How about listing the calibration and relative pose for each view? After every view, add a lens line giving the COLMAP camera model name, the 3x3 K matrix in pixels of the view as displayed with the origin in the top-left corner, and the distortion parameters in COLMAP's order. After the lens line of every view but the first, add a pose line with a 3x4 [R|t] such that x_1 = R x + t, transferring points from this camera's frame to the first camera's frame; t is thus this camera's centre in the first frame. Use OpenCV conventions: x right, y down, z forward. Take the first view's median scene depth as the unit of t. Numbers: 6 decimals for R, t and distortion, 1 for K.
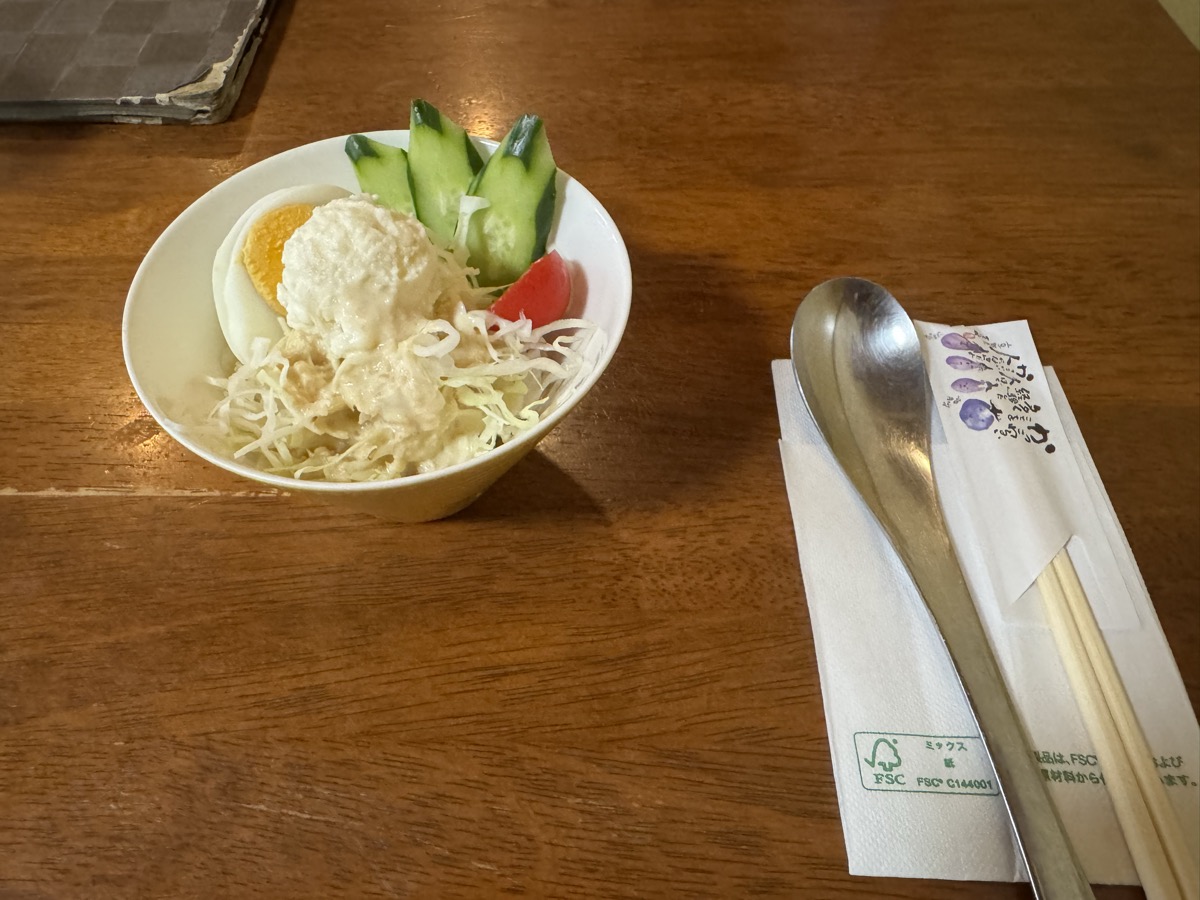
lens RADIAL K [[895.2, 0, 600.0], [0, 895.2, 450.0], [0, 0, 1]] dist [-0.047936, 0.009305]
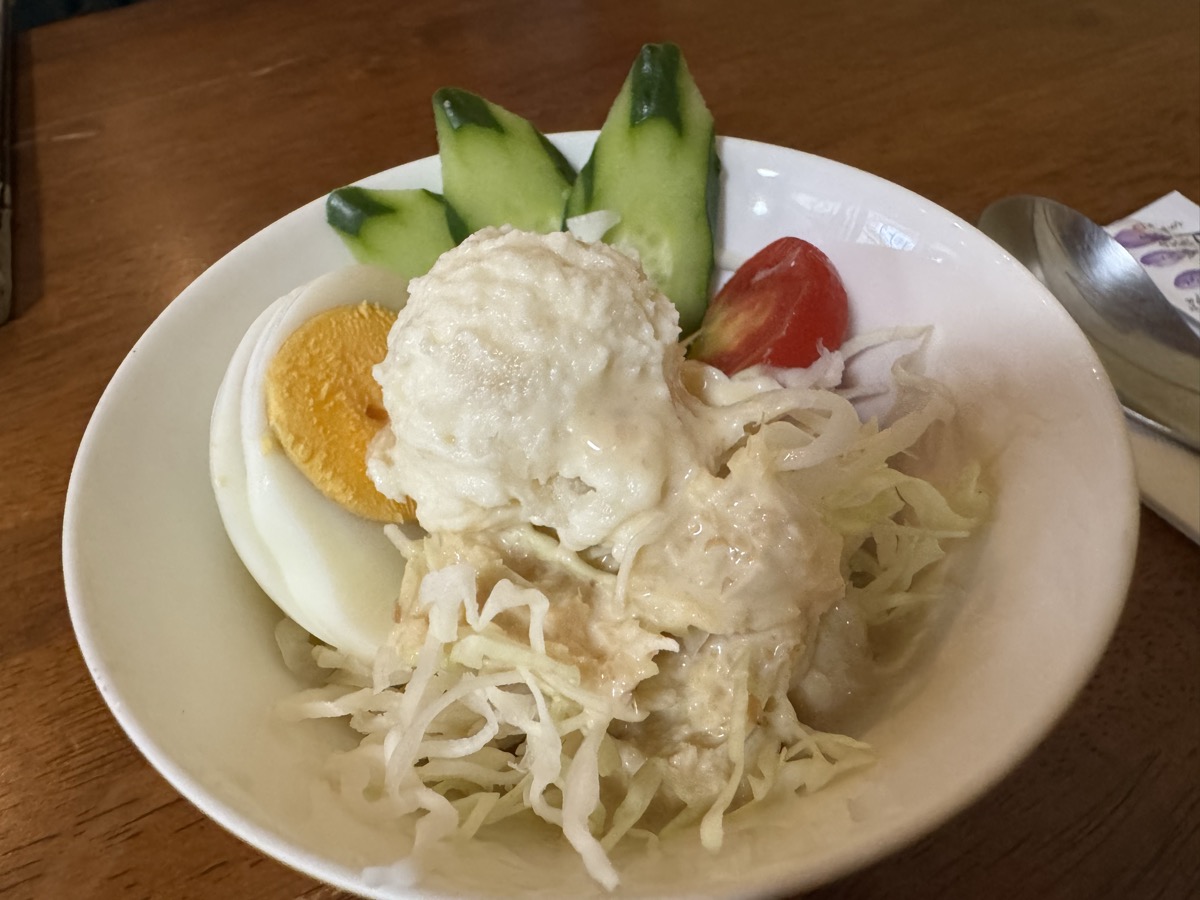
lens RADIAL K [[879.8, 0, 599.0], [0, 879.8, 435.0], [0, 0, 1]] dist [-0.004101, -0.000549]
pose [[0.904422, -0.360535, 0.228112, -0.350883], [0.387594, 0.917796, -0.086146, -0.108737], [-0.178302, 0.166327, 0.969816, 0.503492]]
